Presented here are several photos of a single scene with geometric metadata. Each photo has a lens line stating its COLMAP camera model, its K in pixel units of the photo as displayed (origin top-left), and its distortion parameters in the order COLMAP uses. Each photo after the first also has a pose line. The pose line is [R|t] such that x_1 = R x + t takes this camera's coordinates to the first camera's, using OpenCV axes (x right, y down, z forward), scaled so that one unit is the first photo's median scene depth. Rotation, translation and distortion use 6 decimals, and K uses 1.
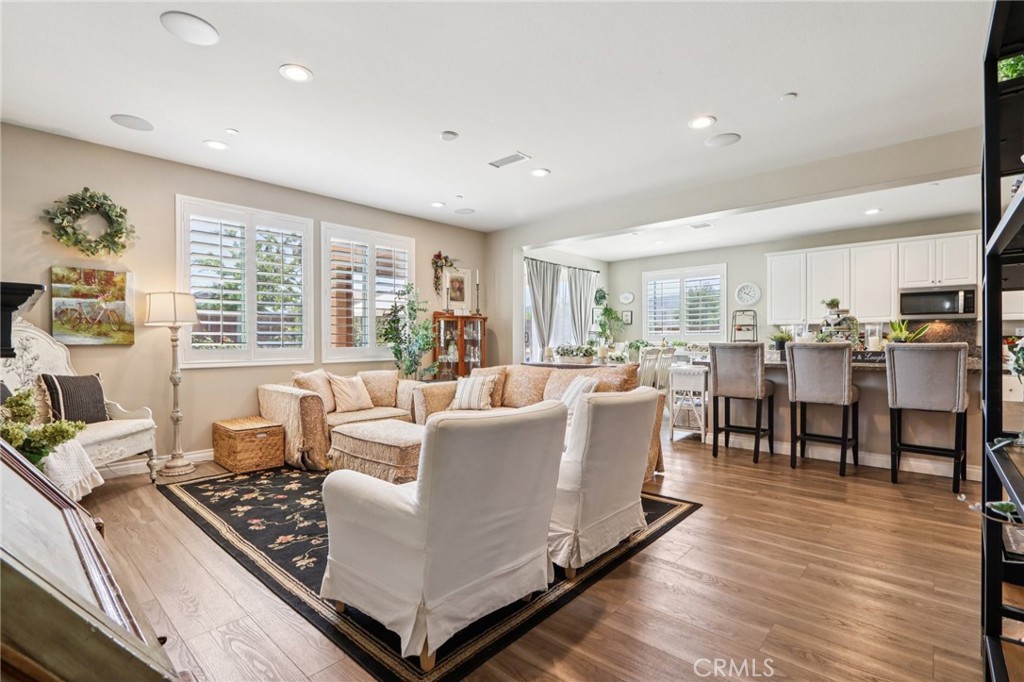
lens RADIAL K [[474.6, 0, 509.4], [0, 474.6, 344.2], [0, 0, 1]] dist [-0.013369, 0.001756]
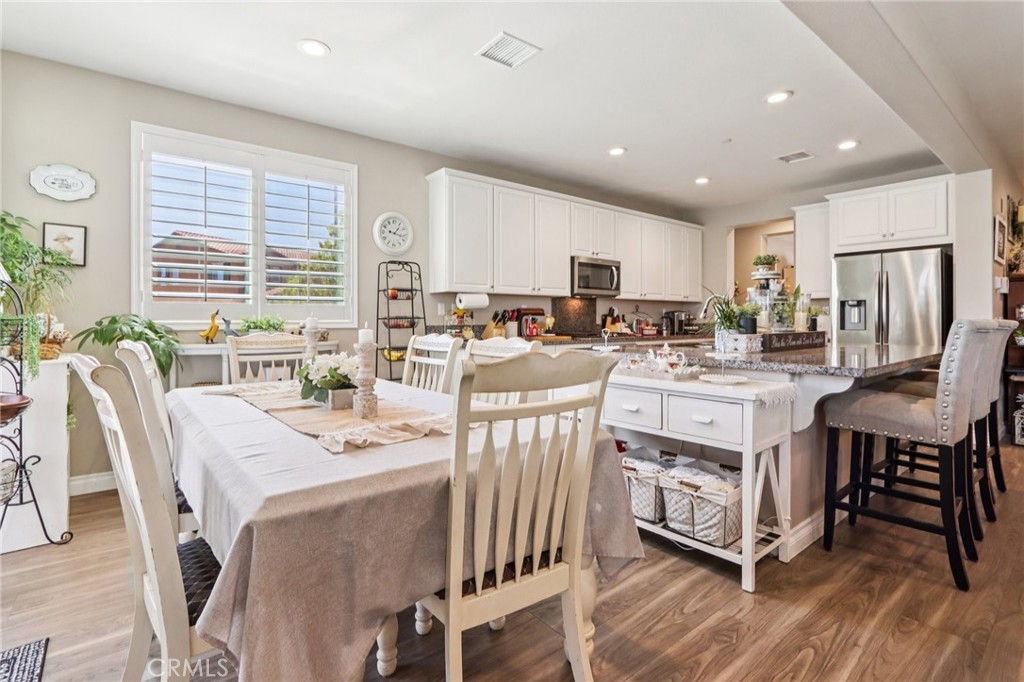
lens RADIAL K [[474.6, 0, 524.0], [0, 474.6, 319.9], [0, 0, 1]] dist [-0.013369, 0.001756]
pose [[0.151409, 0.001730, 0.988470, -0.038324], [0.005510, 0.999981, -0.002594, -0.004760], [-0.988456, 0.005840, 0.151397, 1.266128]]
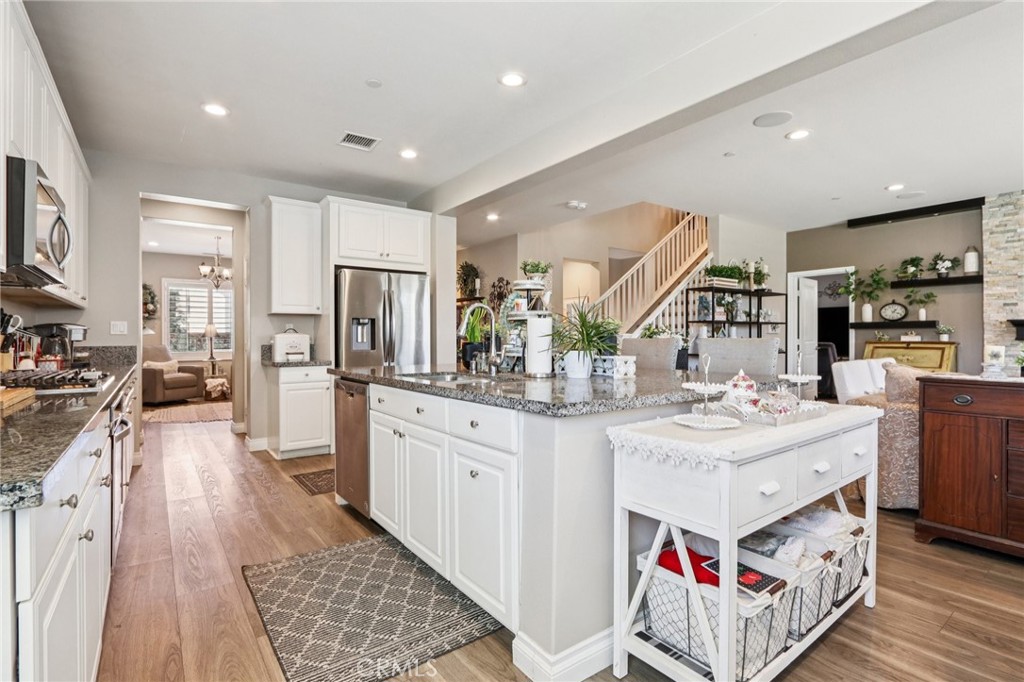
lens RADIAL K [[474.6, 0, 506.4], [0, 474.6, 336.6], [0, 0, 1]] dist [-0.013369, 0.001756]
pose [[-0.979088, 0.006539, 0.203332, 0.608750], [0.007170, 0.999971, 0.002367, -0.008811], [-0.203311, 0.003775, -0.979107, 1.595933]]
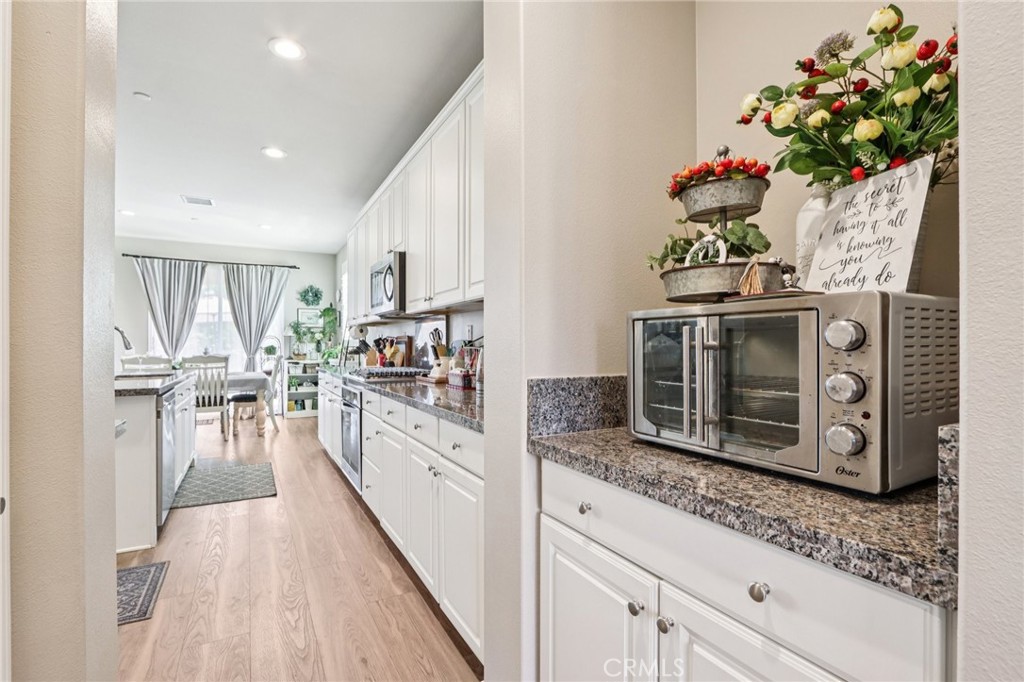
lens RADIAL K [[474.6, 0, 517.7], [0, 474.6, 347.7], [0, 0, 1]] dist [-0.013369, 0.001756]
pose [[0.945544, 0.004979, -0.325456, 1.588912], [-0.004673, 0.999988, 0.001721, -0.014747], [0.325460, -0.000106, 0.945556, 0.584801]]
